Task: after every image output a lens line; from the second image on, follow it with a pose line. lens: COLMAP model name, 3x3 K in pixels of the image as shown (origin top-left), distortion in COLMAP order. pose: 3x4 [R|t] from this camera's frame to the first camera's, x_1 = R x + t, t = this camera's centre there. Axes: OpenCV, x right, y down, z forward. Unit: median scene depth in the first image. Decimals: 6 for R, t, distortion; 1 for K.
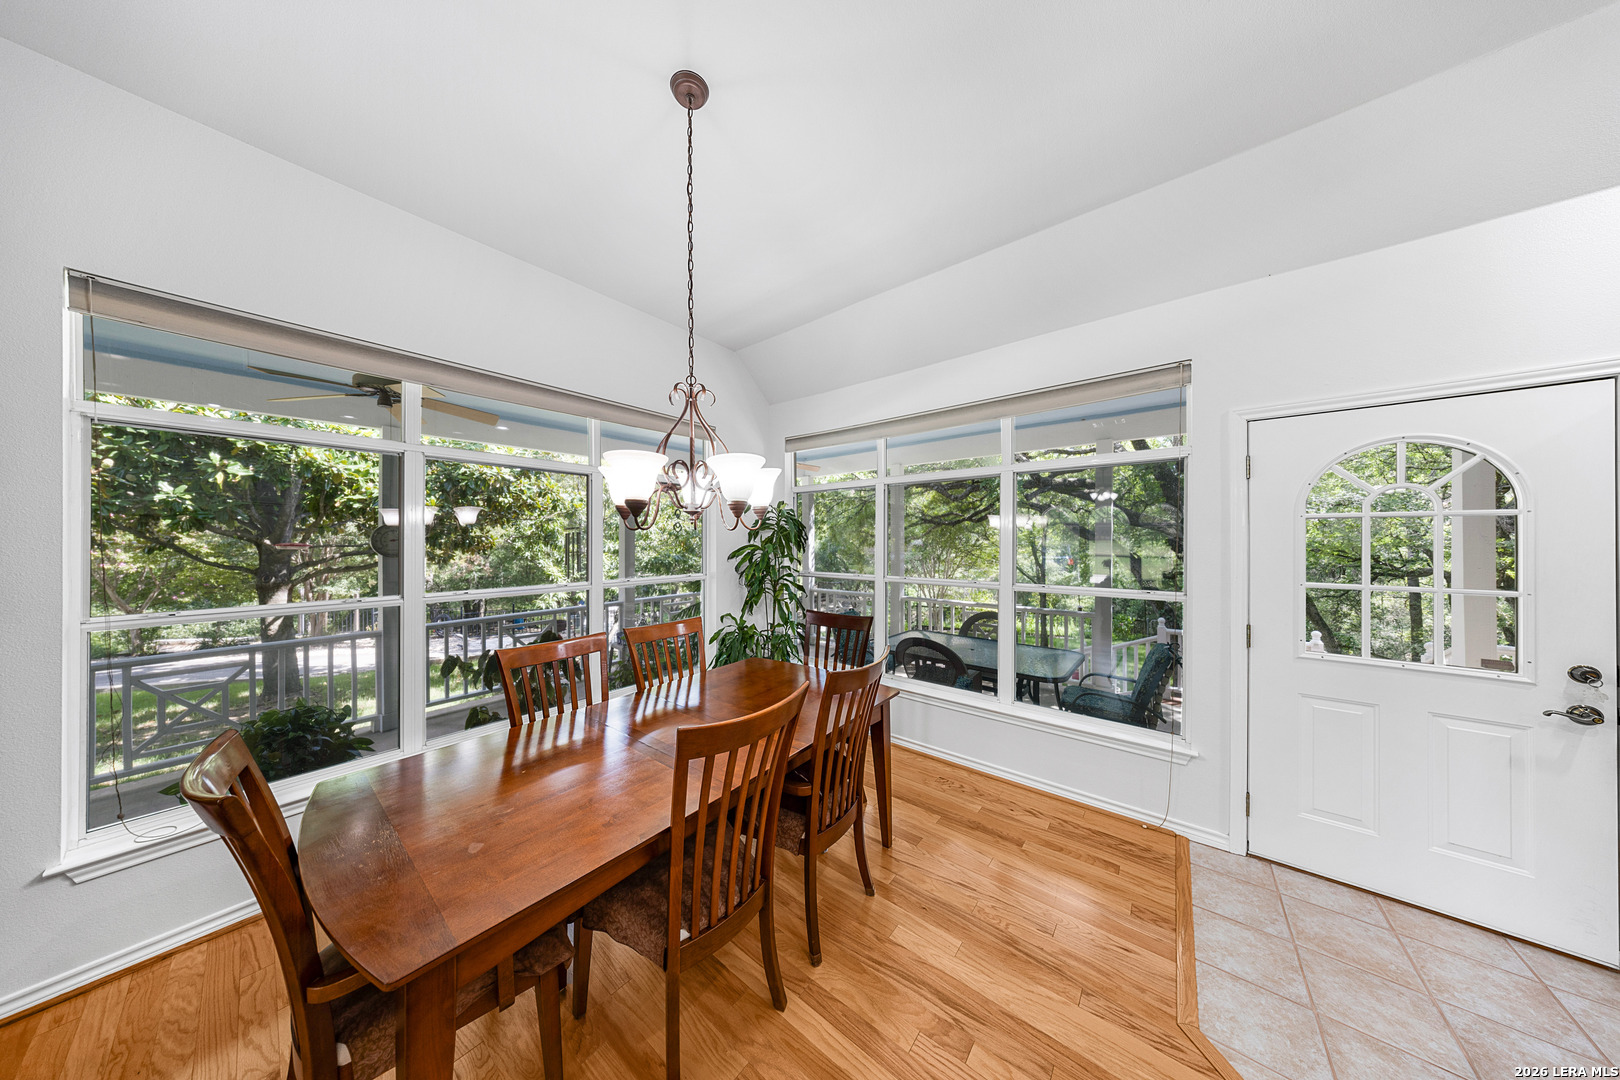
lens RADIAL K [[450.8, 0, 806.0], [0, 450.8, 537.8], [0, 0, 1]] dist [0.000518, -0.000001]
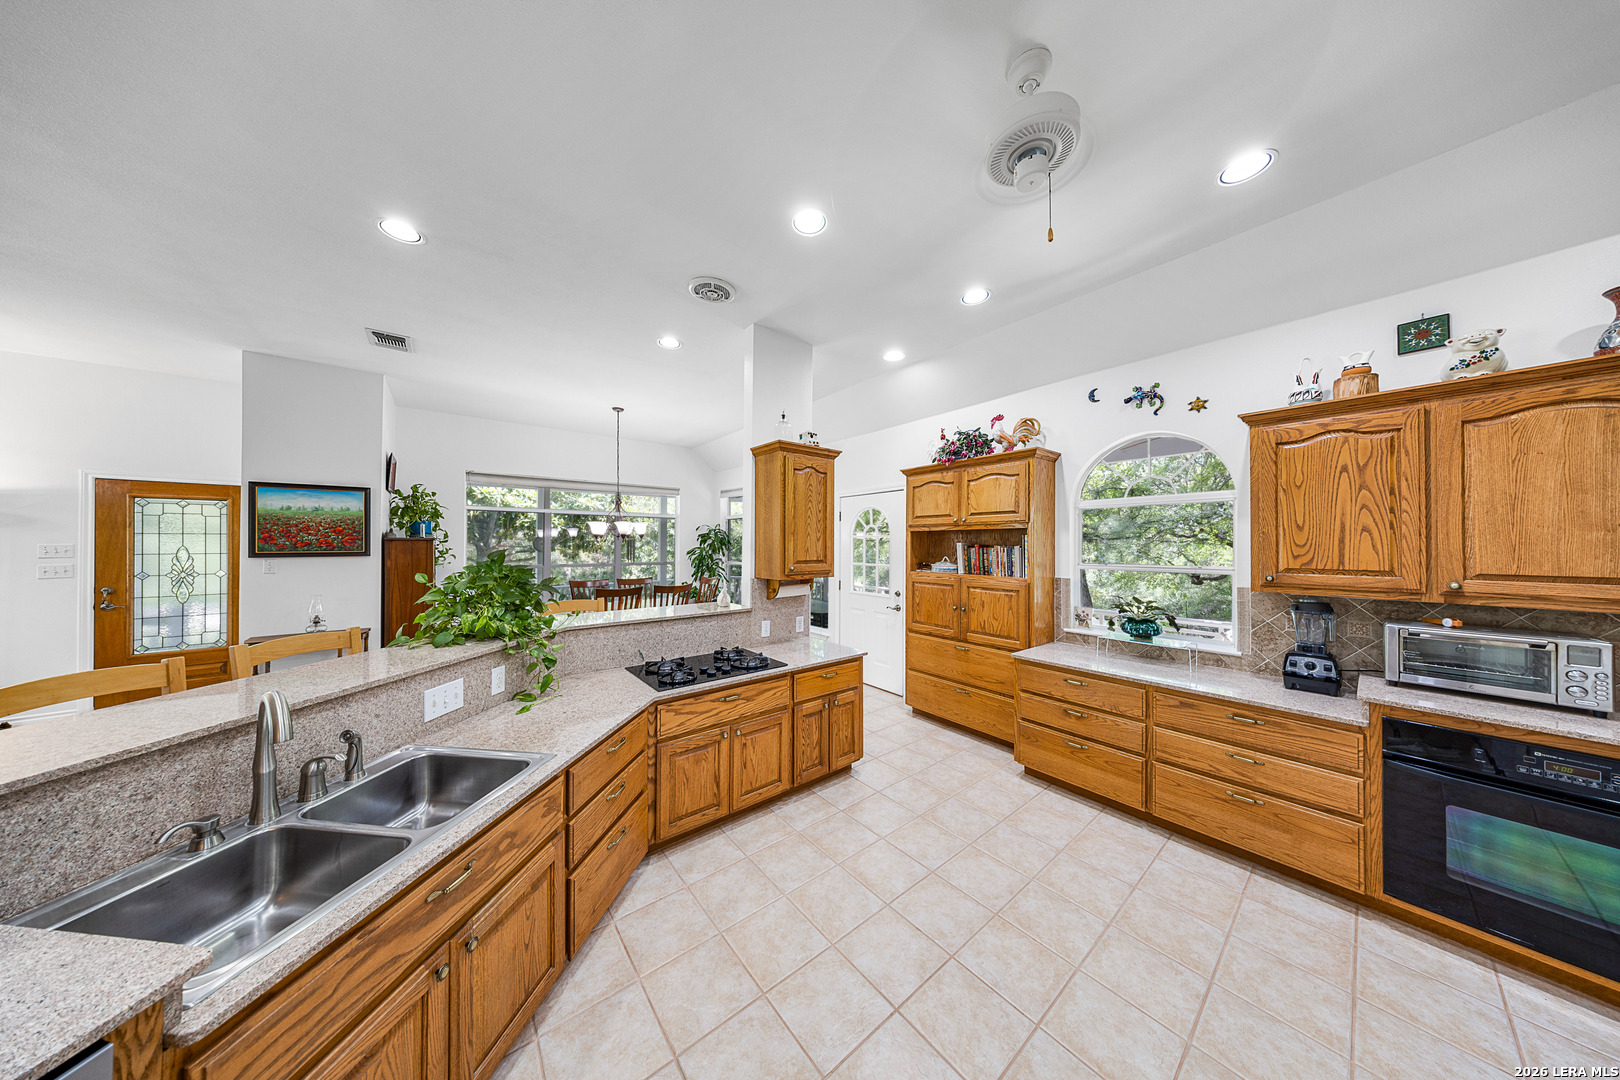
lens RADIAL K [[453.7, 0, 805.3], [0, 453.7, 542.3], [0, 0, 1]] dist [0.001347, 0.000006]
pose [[0.975972, 0.005073, -0.217837, 0.953865], [-0.004828, 0.999987, 0.001660, -0.012708], [0.217842, -0.000569, 0.975984, -1.022290]]
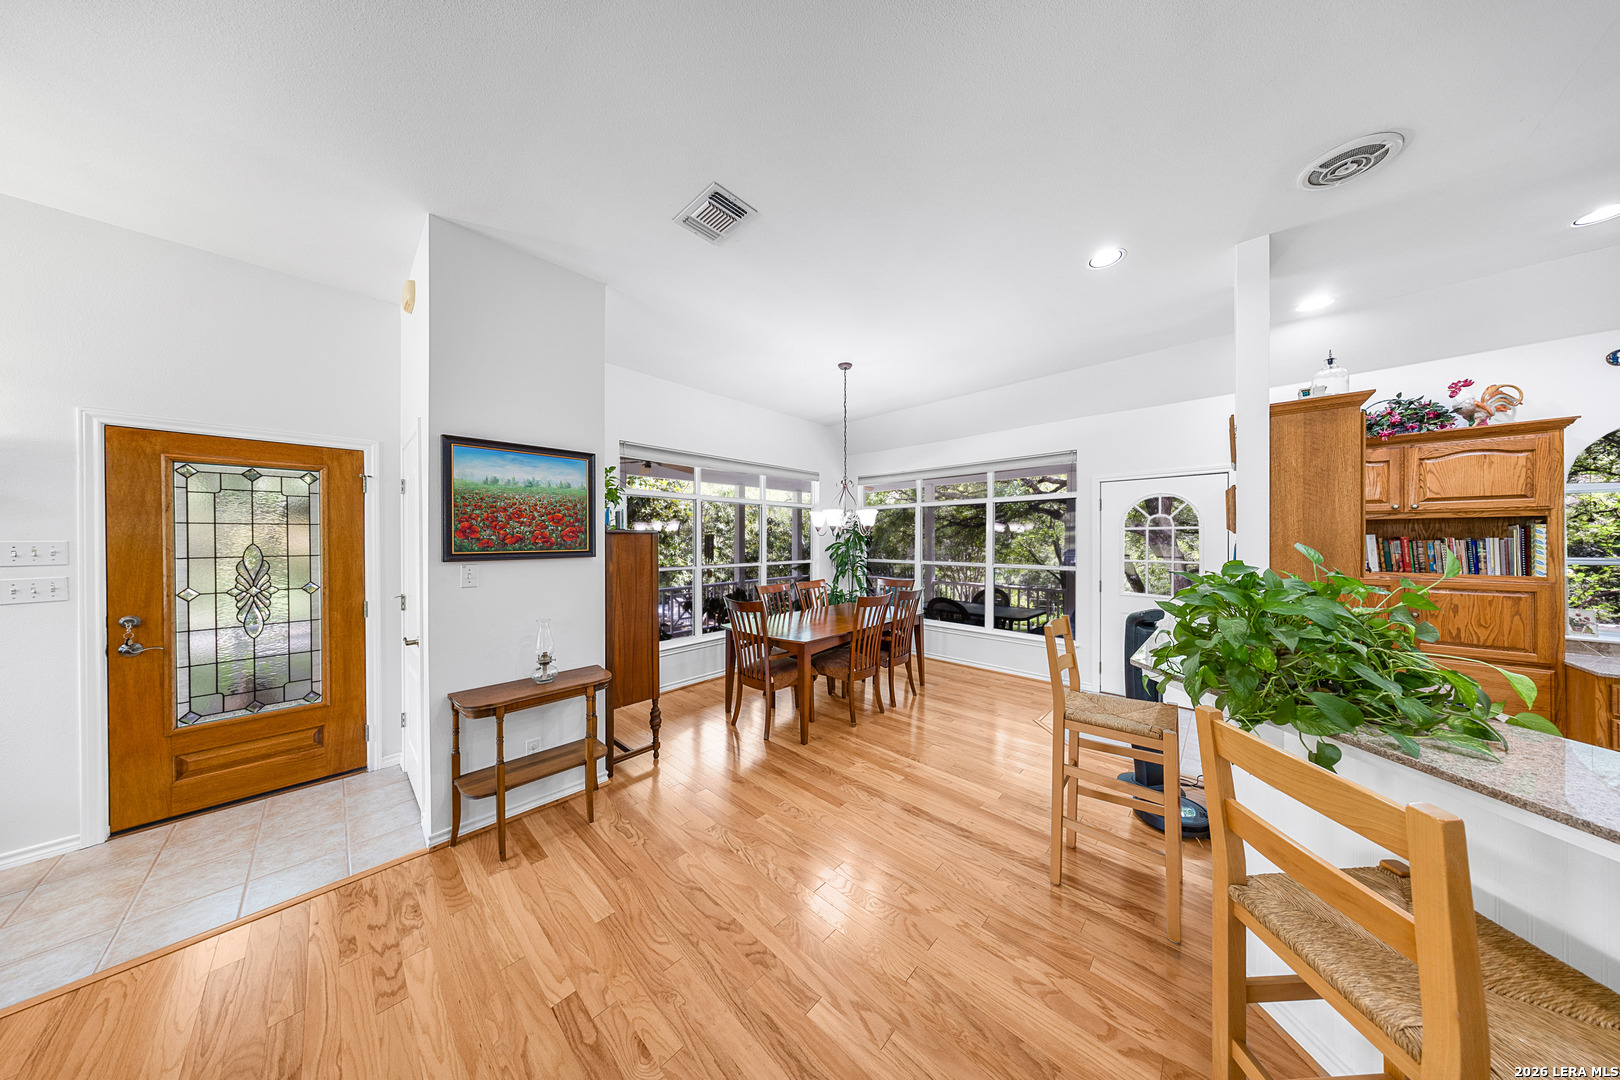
lens RADIAL K [[450.9, 0, 806.5], [0, 450.9, 542.3], [0, 0, 1]] dist [-0.001177, -0.000057]
pose [[0.997500, 0.002485, -0.070621, -0.157155], [-0.001724, 0.999940, 0.010832, -0.002564], [0.070644, -0.010683, 0.997444, -0.836113]]
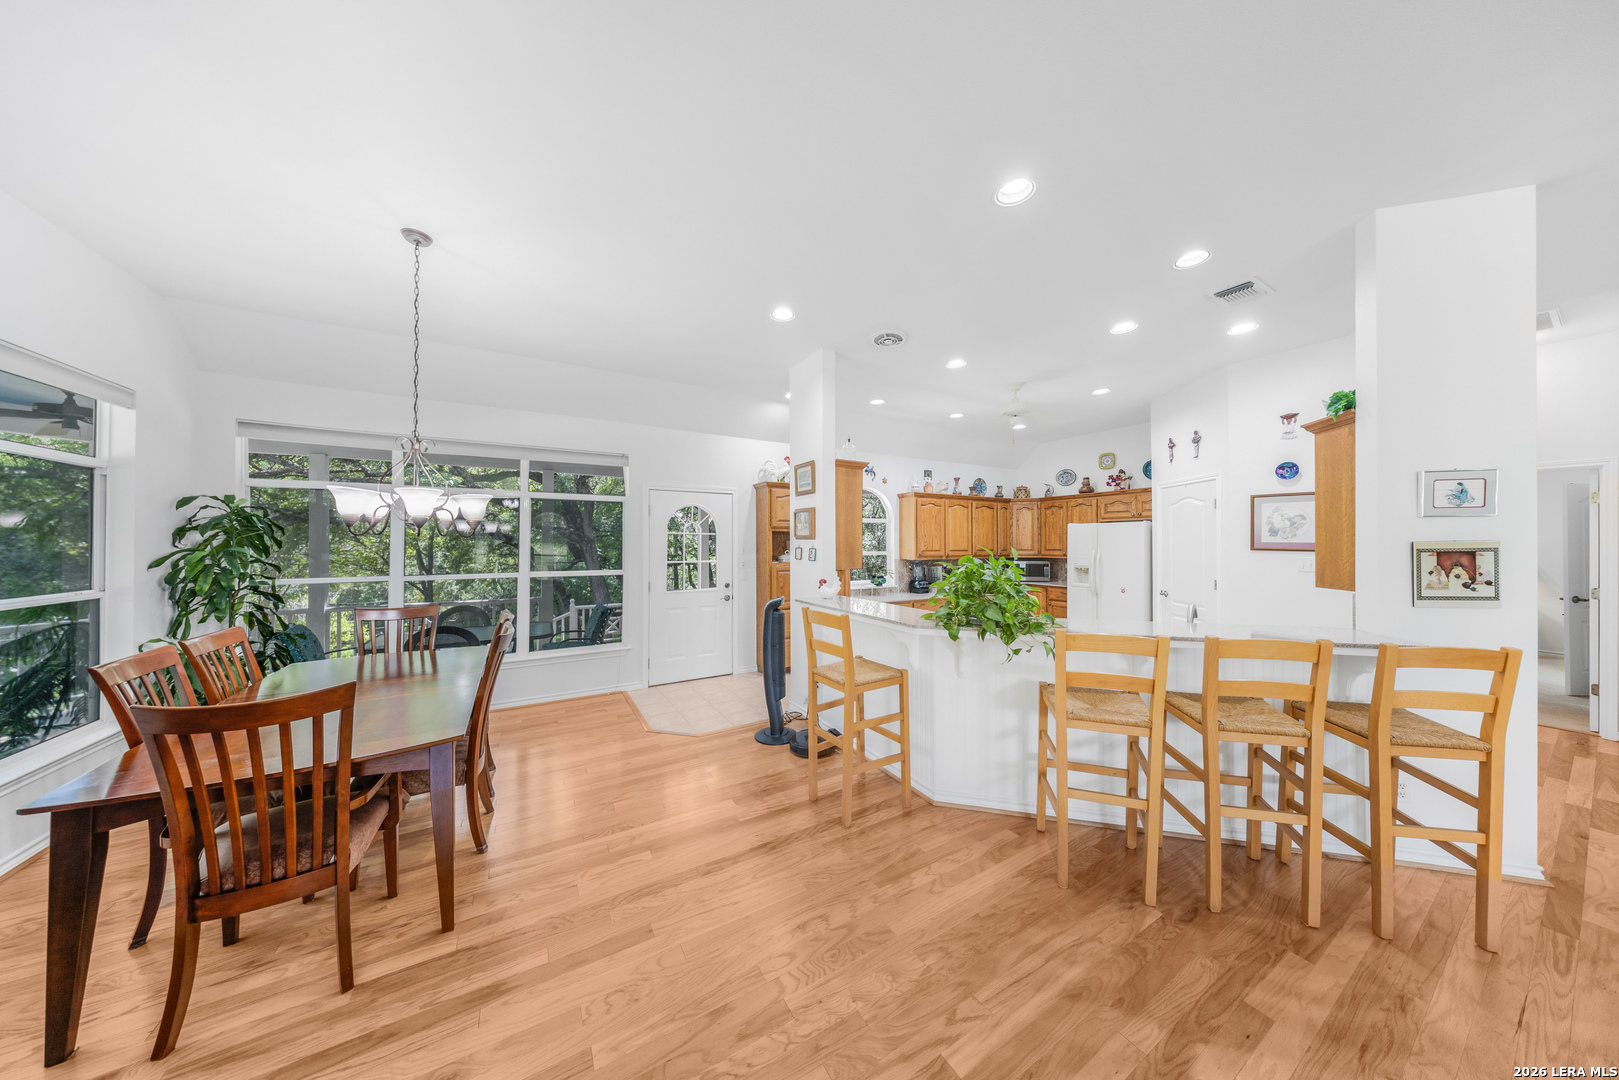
lens RADIAL K [[475.3, 0, 809.5], [0, 475.3, 540.0], [0, 0, 1]] dist [-0.001370, -0.000076]
pose [[0.346136, 0.008242, 0.938148, -0.664683], [-0.006149, 0.999960, -0.006516, -0.000702], [-0.938164, -0.003513, 0.346173, -0.382804]]
